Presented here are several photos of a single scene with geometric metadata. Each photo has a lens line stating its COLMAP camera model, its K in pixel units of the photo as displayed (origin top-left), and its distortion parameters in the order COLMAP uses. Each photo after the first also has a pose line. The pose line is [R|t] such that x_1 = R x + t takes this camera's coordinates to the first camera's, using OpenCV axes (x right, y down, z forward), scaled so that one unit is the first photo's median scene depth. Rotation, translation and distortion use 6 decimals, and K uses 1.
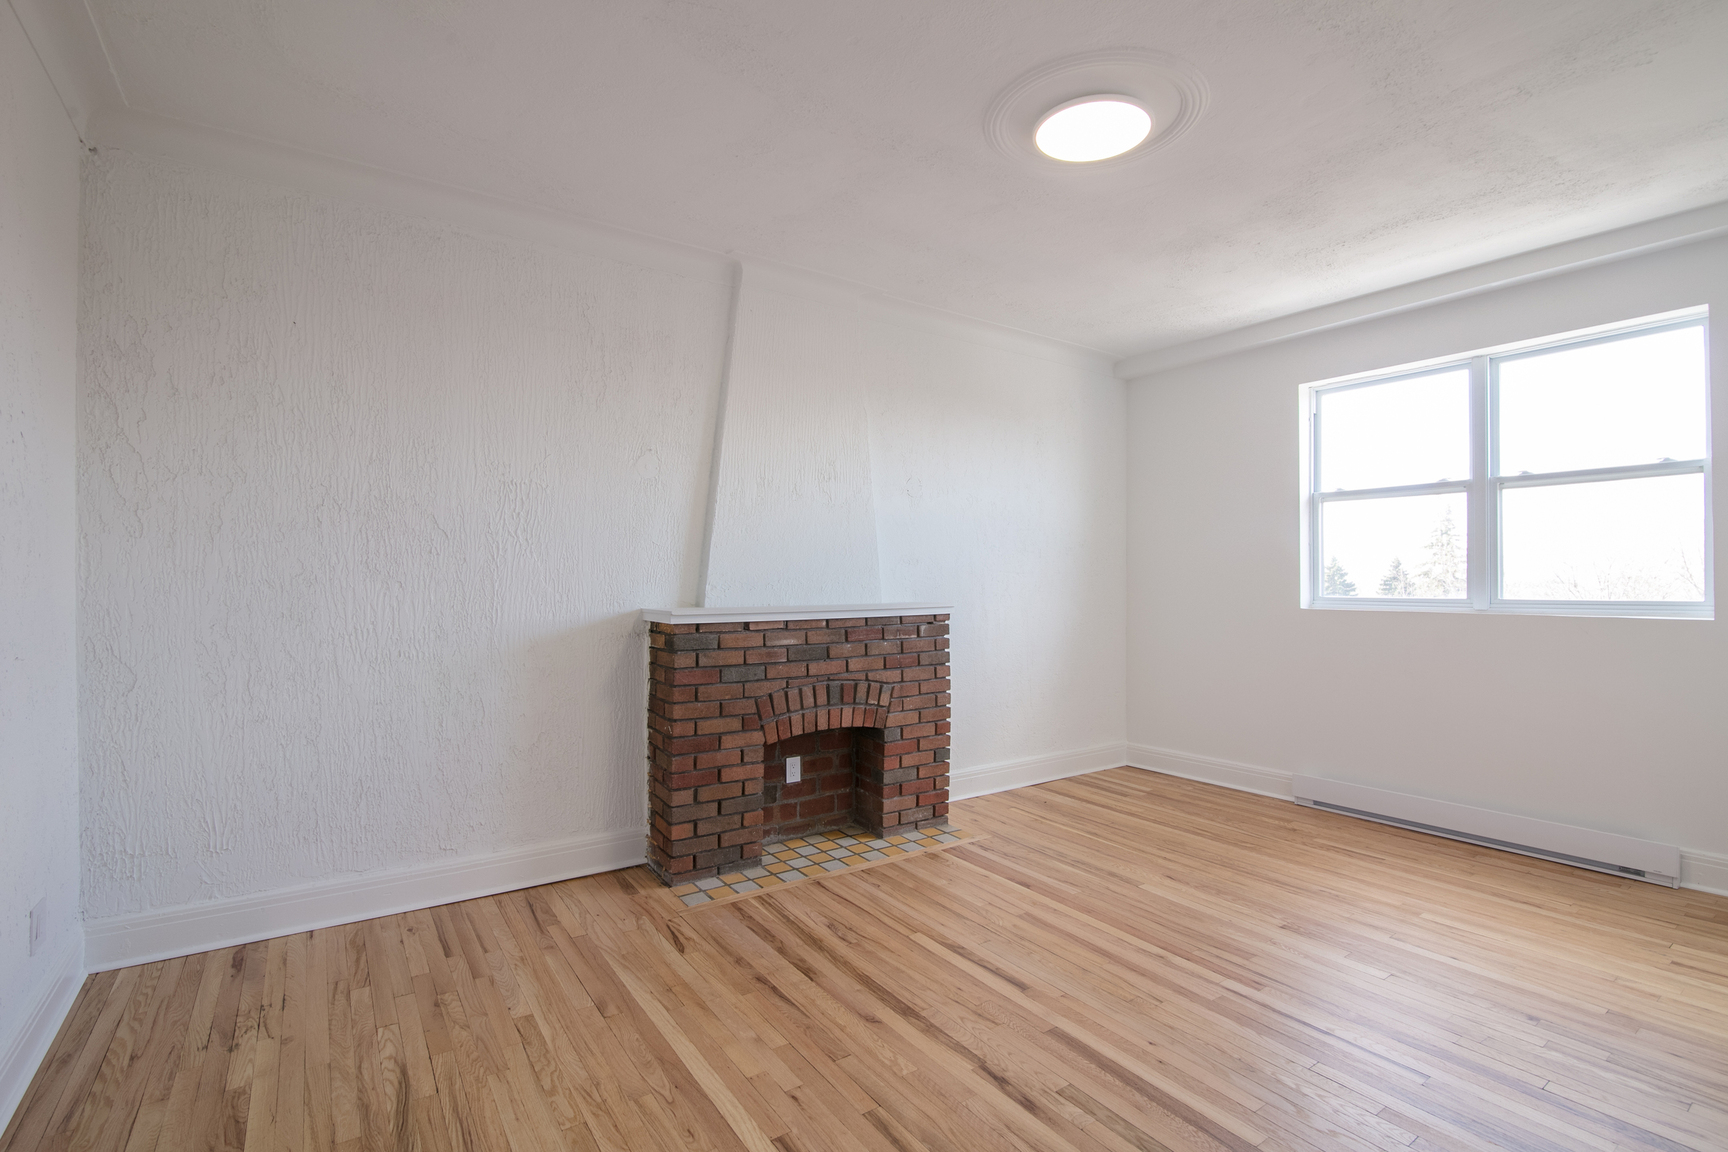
lens RADIAL K [[801.5, 0, 866.4], [0, 801.5, 576.6], [0, 0, 1]] dist [-0.010802, -0.000787]
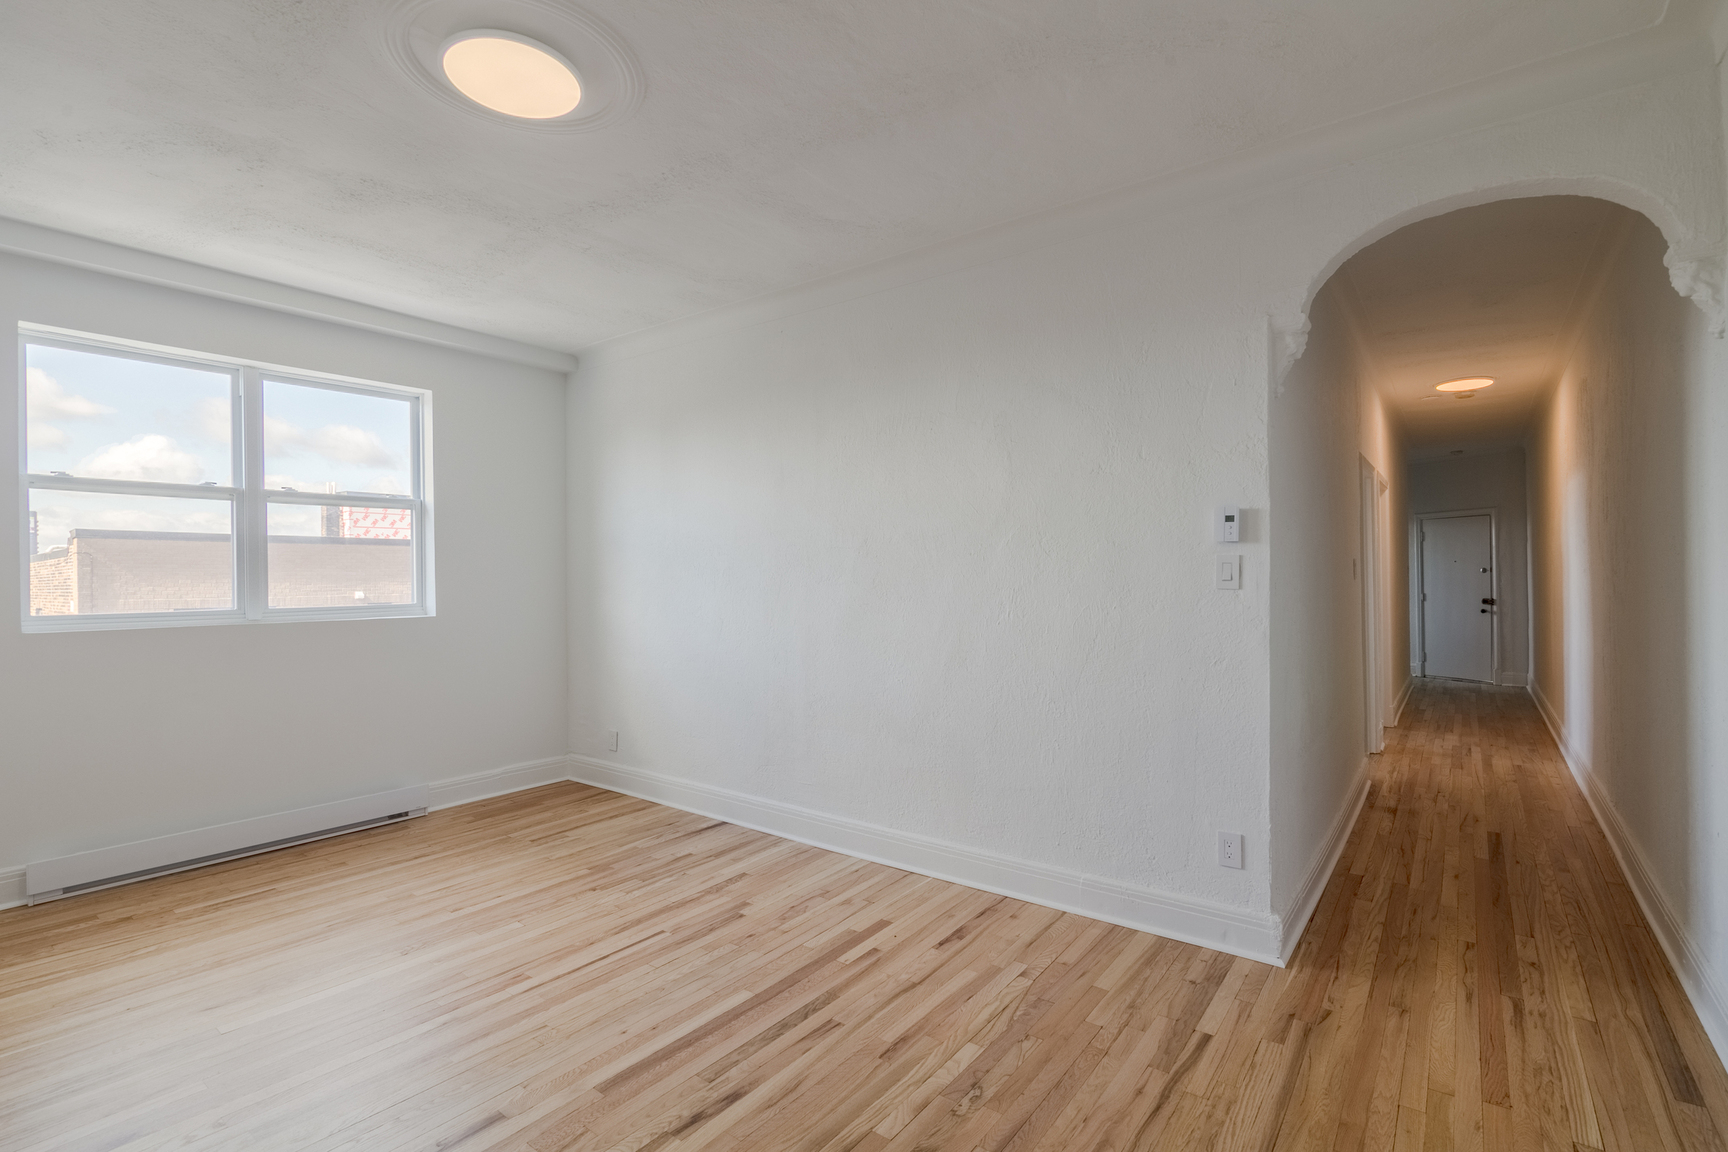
lens RADIAL K [[801.5, 0, 865.2], [0, 801.5, 572.5], [0, 0, 1]] dist [-0.010802, -0.000787]
pose [[-0.307473, 0.009563, 0.951509, -0.709979], [0.005193, 0.999951, -0.008372, -0.008513], [-0.951543, 0.002367, -0.307508, 0.972767]]
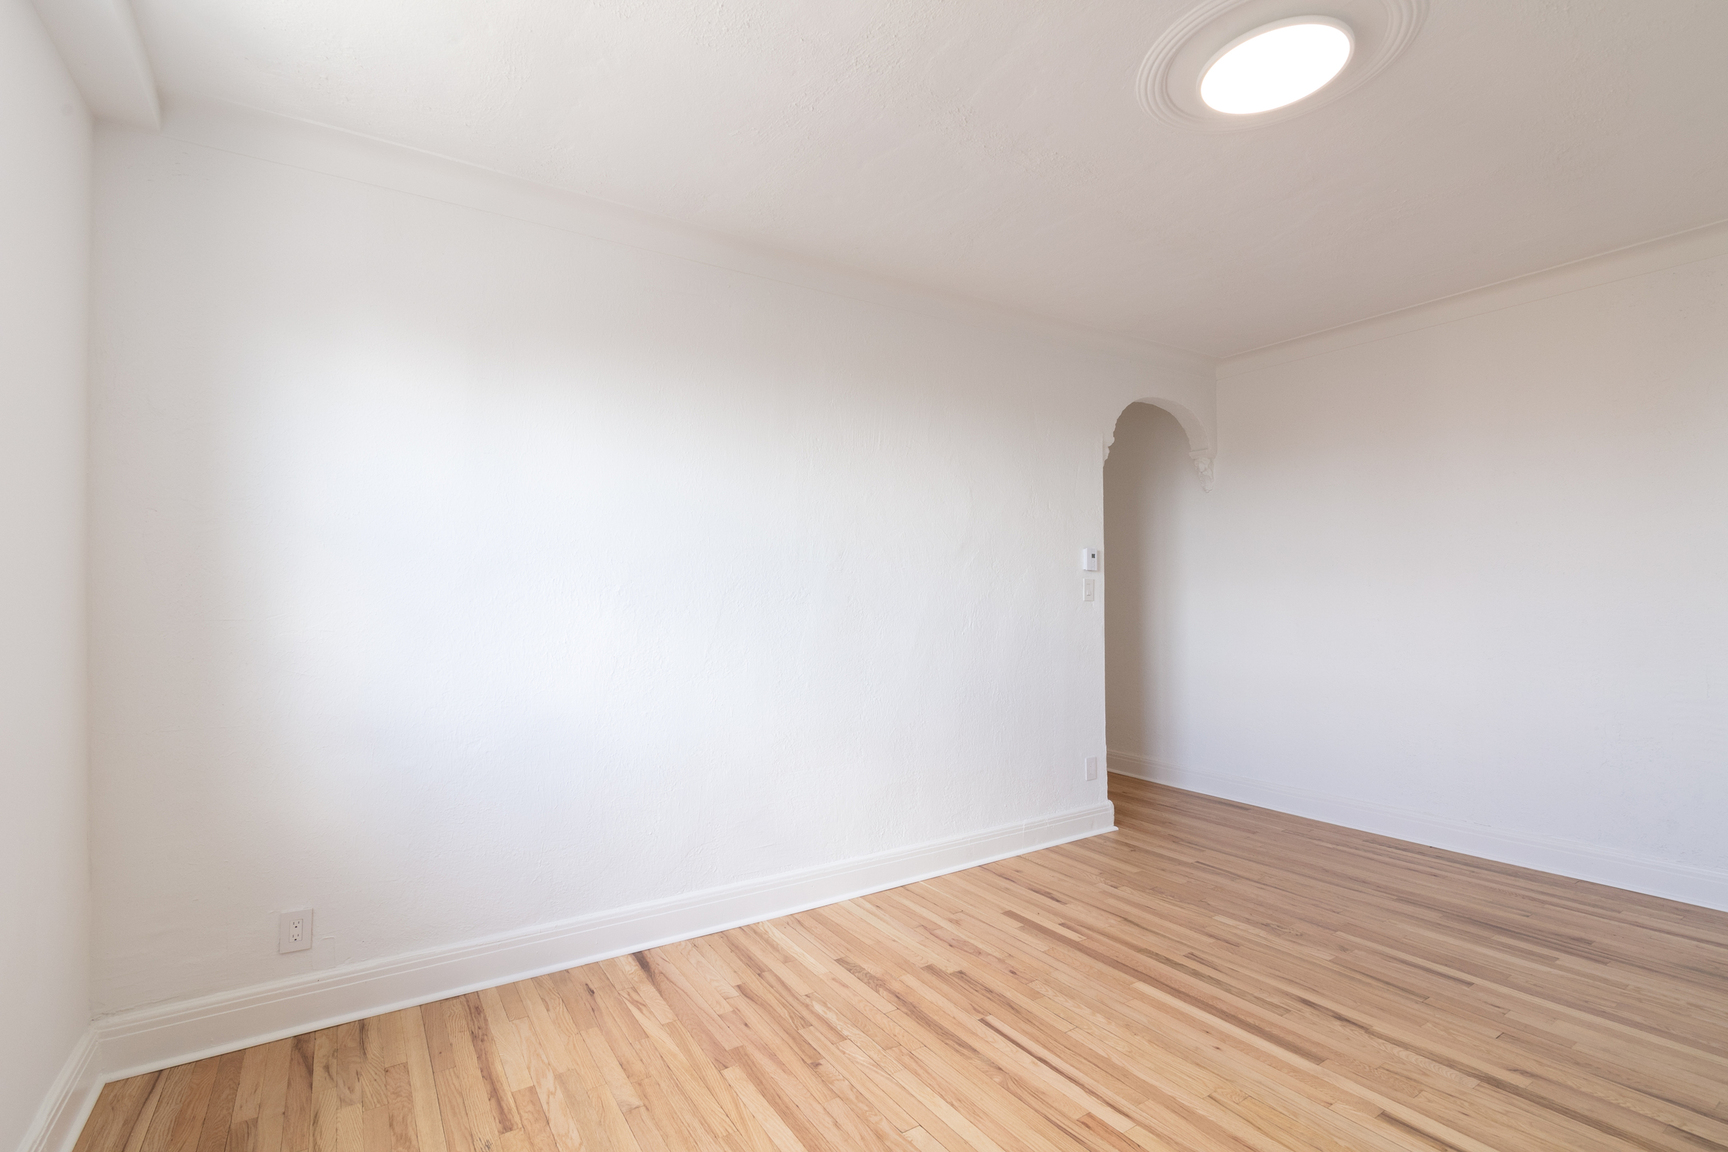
lens RADIAL K [[793.7, 0, 867.6], [0, 793.7, 583.5], [0, 0, 1]] dist [-0.002336, -0.000555]
pose [[-0.999617, 0.009529, 0.025980, 0.745281], [0.009149, 0.999850, -0.014708, -0.010008], [-0.026116, -0.014465, -0.999554, 1.961049]]
